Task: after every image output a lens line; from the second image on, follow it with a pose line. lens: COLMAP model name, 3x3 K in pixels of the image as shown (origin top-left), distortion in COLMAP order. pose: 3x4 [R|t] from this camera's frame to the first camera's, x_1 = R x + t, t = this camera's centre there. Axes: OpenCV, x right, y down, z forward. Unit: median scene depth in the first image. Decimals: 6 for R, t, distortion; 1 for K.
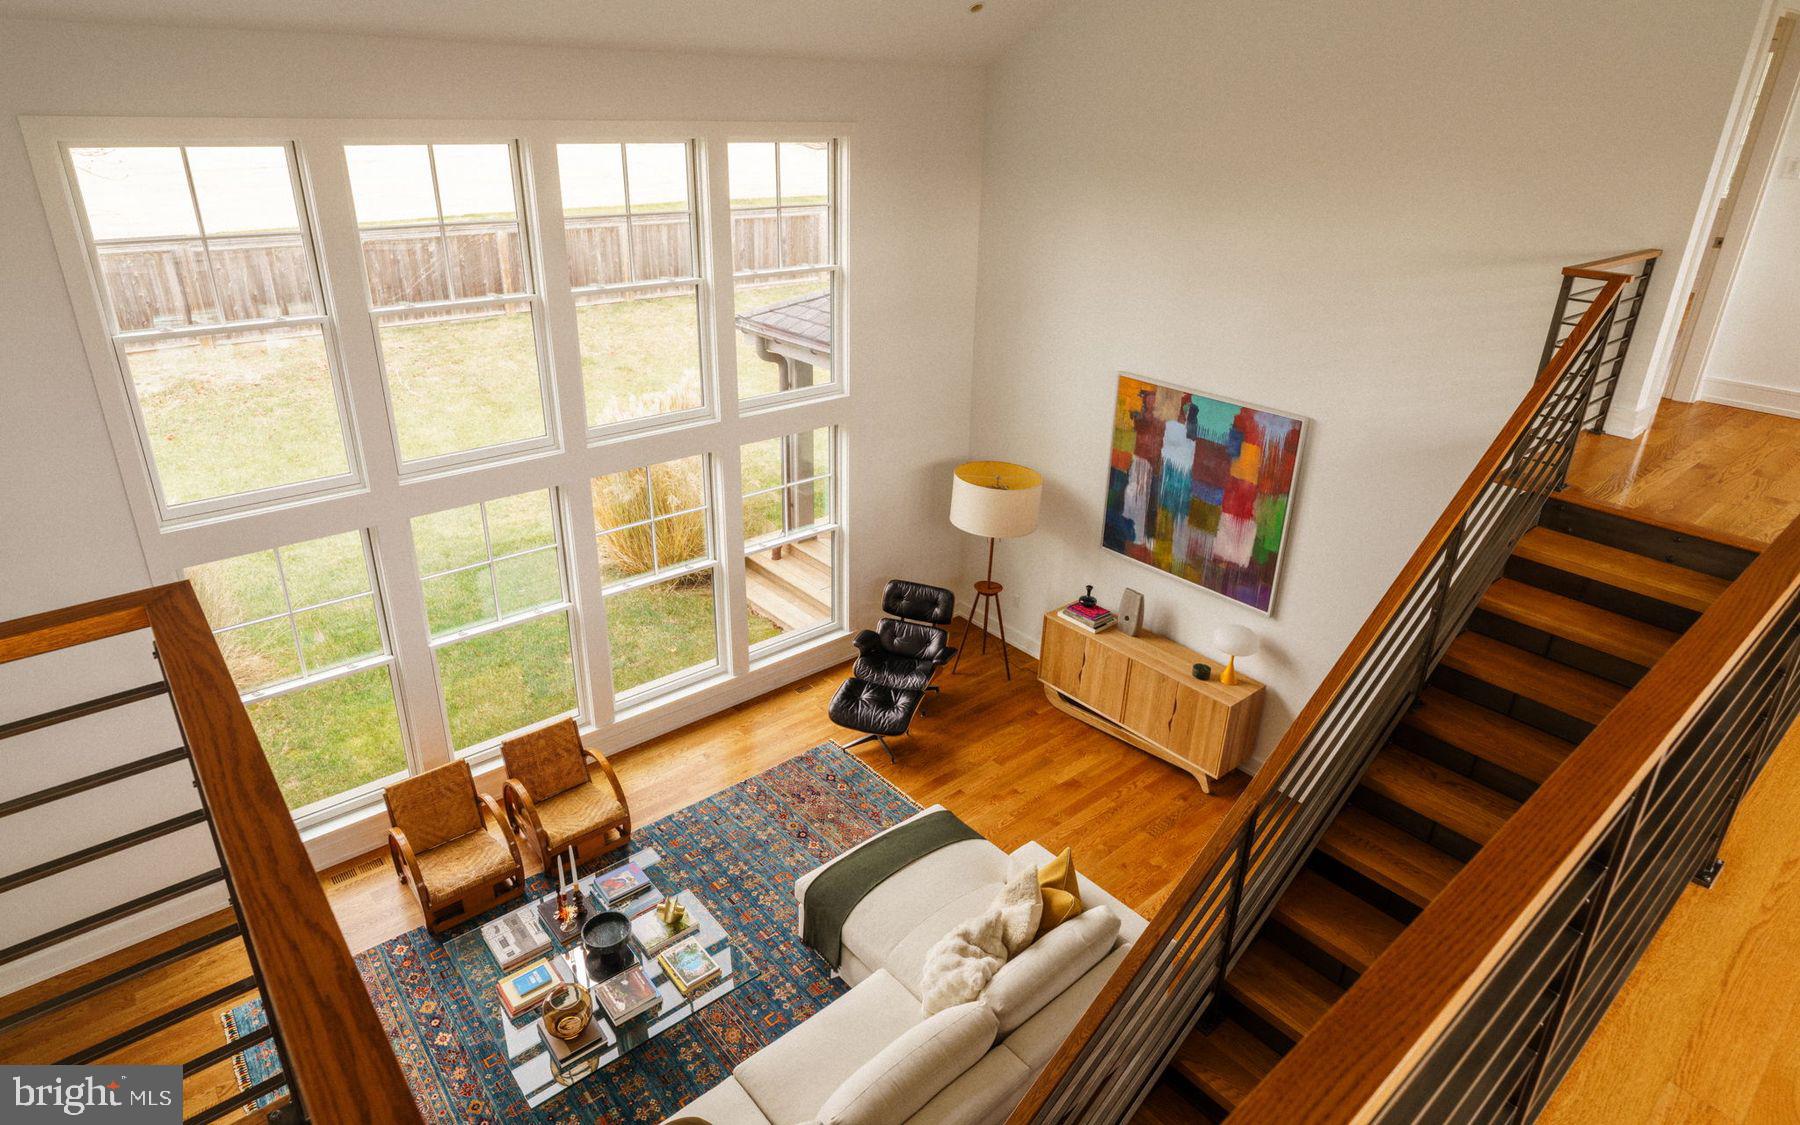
lens RADIAL K [[978.9, 0, 897.6], [0, 978.9, 553.7], [0, 0, 1]] dist [0.000956, 0.001489]
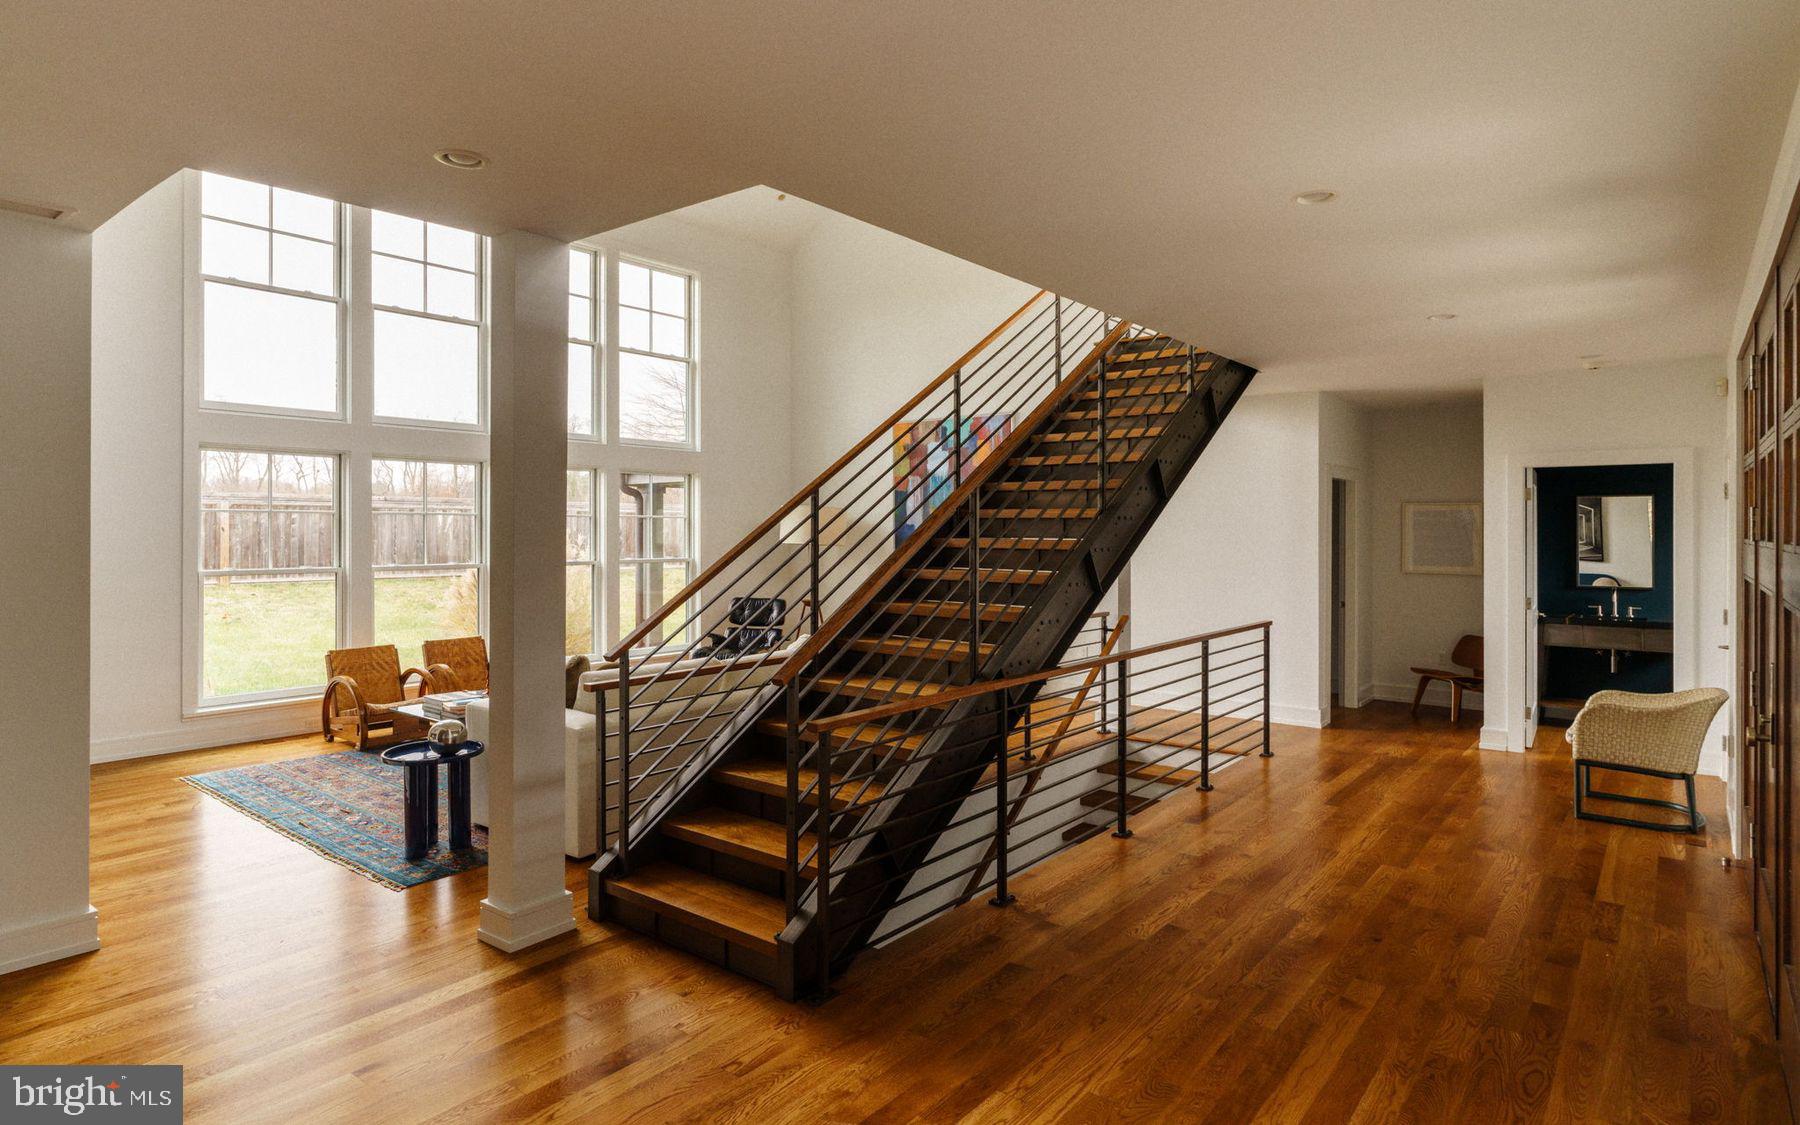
lens RADIAL K [[978.9, 0, 904.8], [0, 978.9, 546.8], [0, 0, 1]] dist [0.000956, 0.001489]
pose [[0.981615, -0.023855, 0.189376, -0.033544], [0.097356, 0.915971, -0.389254, 0.553024], [-0.164178, 0.400535, 0.901453, -0.231231]]
